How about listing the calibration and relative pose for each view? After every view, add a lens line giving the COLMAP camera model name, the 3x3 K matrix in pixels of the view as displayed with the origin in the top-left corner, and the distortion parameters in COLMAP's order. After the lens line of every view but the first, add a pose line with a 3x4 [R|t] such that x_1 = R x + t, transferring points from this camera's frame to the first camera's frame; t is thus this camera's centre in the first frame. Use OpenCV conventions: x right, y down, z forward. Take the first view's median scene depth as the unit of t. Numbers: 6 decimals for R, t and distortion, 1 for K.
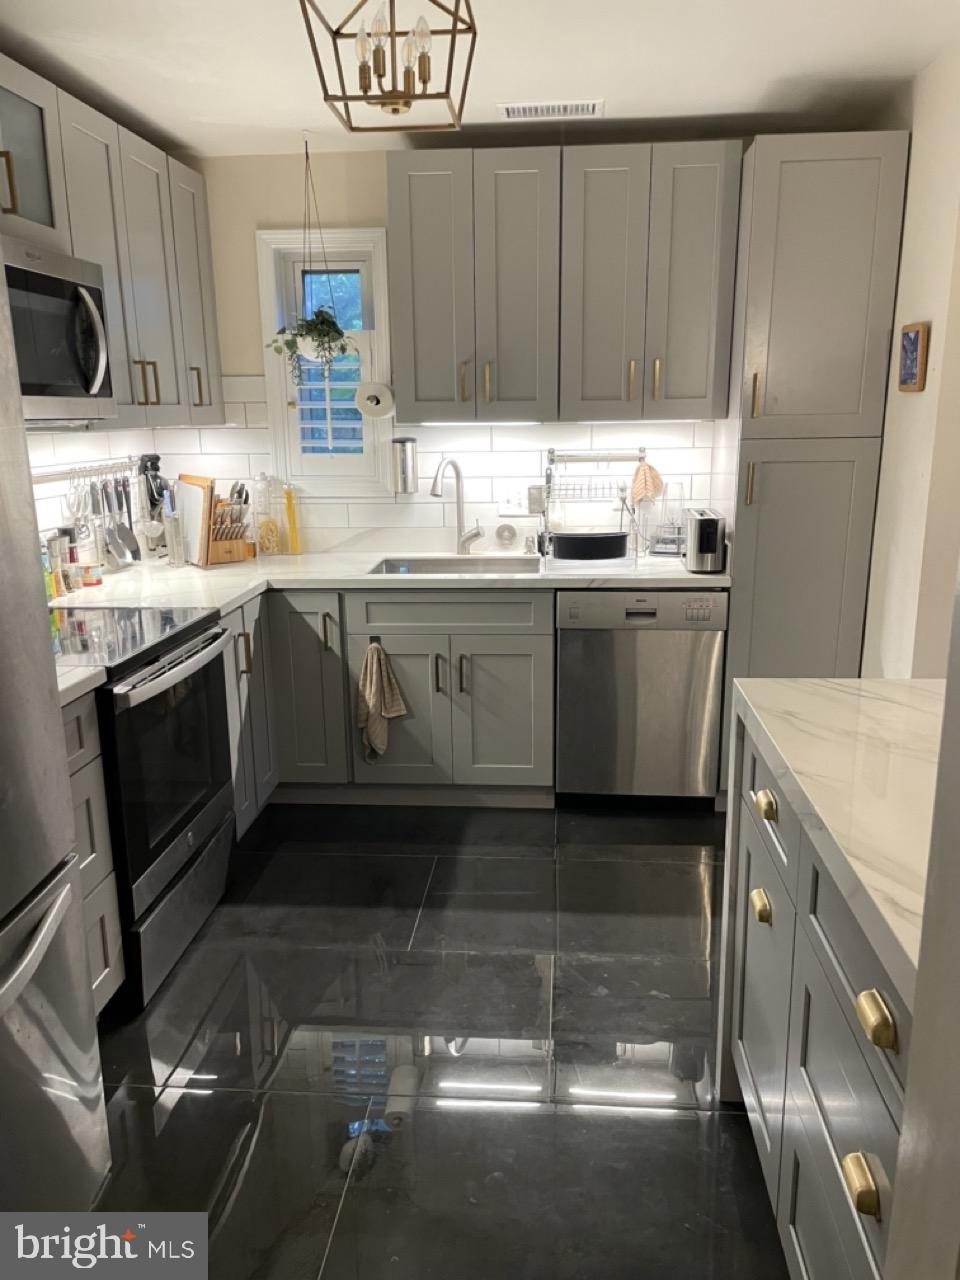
lens RADIAL K [[969.8, 0, 482.0], [0, 969.8, 649.2], [0, 0, 1]] dist [0.076050, -0.064791]
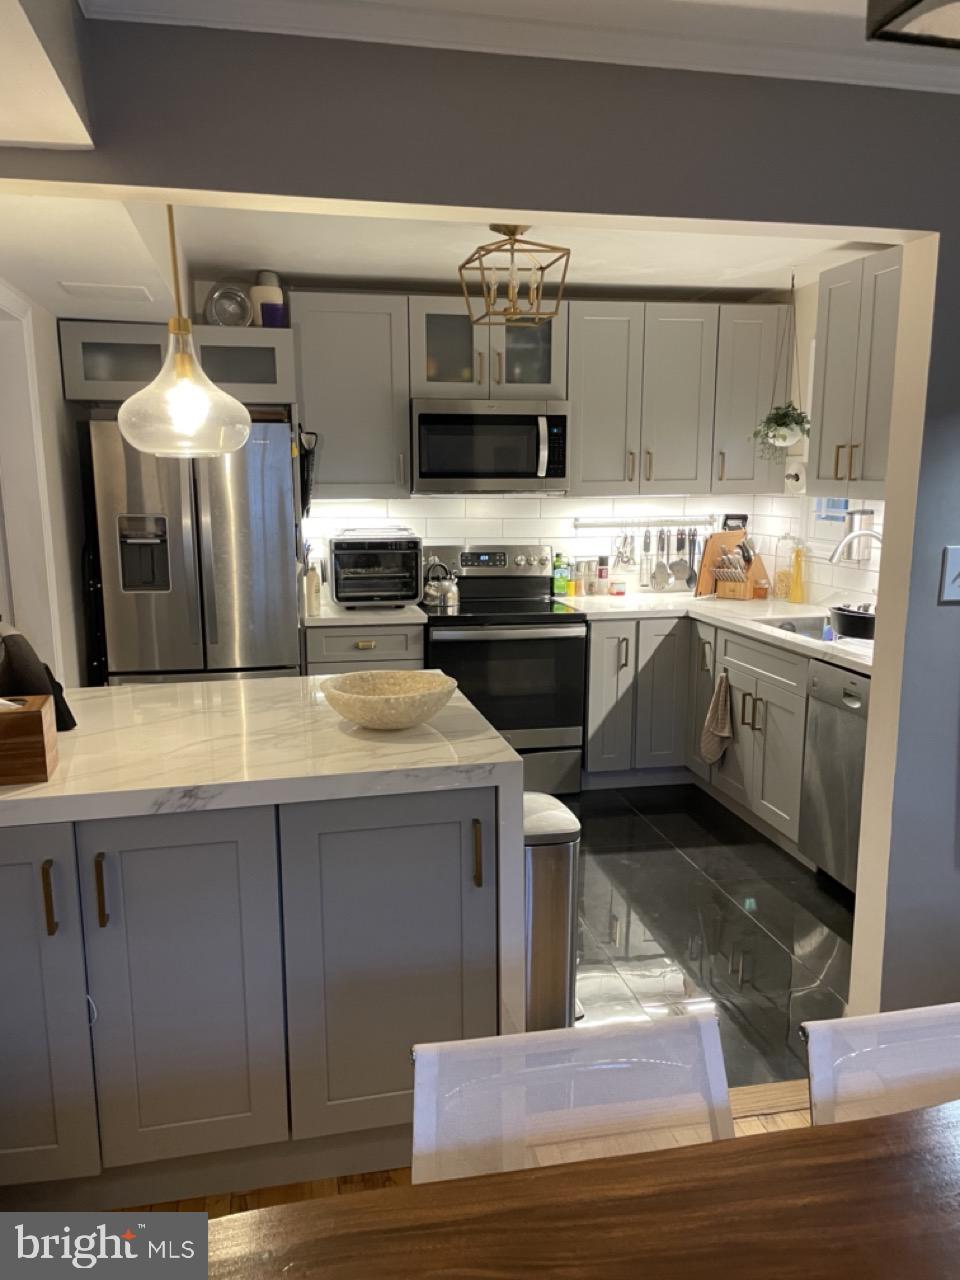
lens RADIAL K [[969.8, 0, 477.3], [0, 969.8, 650.9], [0, 0, 1]] dist [0.076050, -0.064791]
pose [[0.296884, 0.187275, -0.936370, 0.919447], [-0.228740, 0.965979, 0.120673, -0.107654], [0.927113, 0.178359, 0.329621, 0.291425]]
